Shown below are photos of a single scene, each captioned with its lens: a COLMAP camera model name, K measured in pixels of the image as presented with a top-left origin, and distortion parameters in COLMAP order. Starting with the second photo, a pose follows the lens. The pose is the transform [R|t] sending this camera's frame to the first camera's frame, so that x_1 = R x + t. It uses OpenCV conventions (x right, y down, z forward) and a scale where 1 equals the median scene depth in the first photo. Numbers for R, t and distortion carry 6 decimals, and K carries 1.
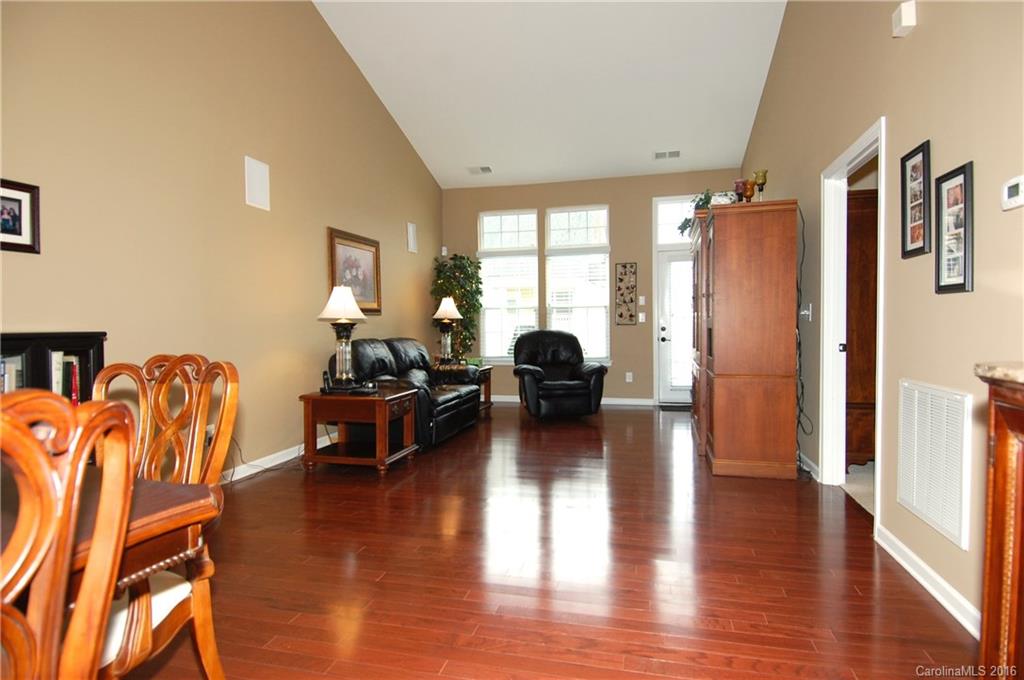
lens RADIAL K [[534.7, 0, 527.6], [0, 534.7, 337.8], [0, 0, 1]] dist [0.037723, -0.052287]
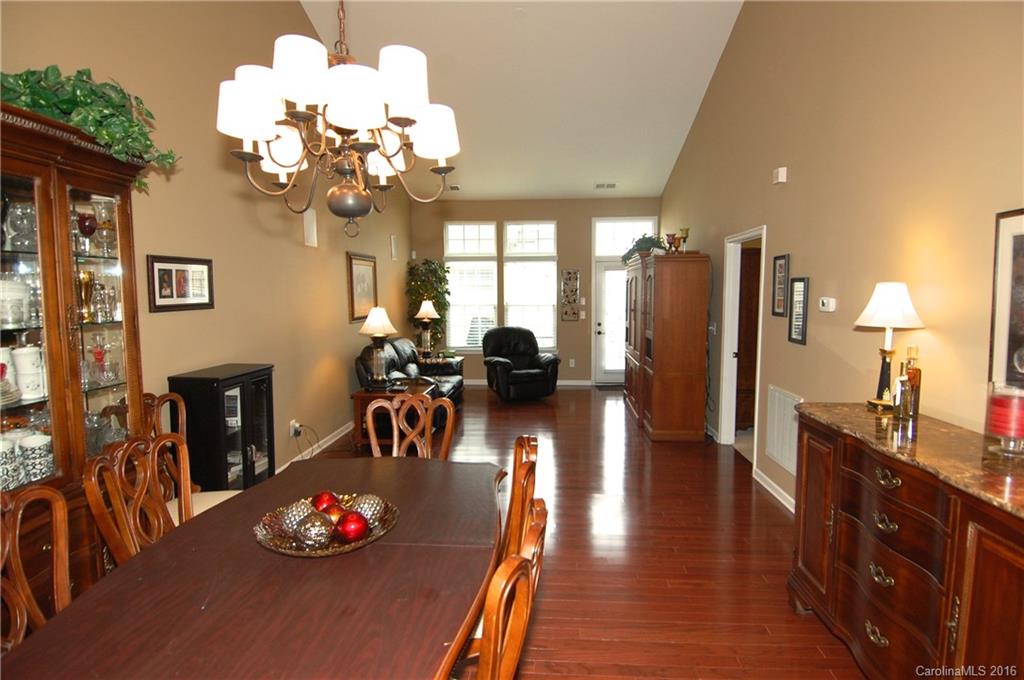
lens RADIAL K [[534.7, 0, 527.6], [0, 534.7, 337.8], [0, 0, 1]] dist [0.037723, -0.052287]
pose [[0.983695, -0.009449, 0.179598, -0.147704], [-0.002072, 0.997957, 0.063850, -0.070171], [-0.179835, -0.063181, 0.981666, -0.213271]]
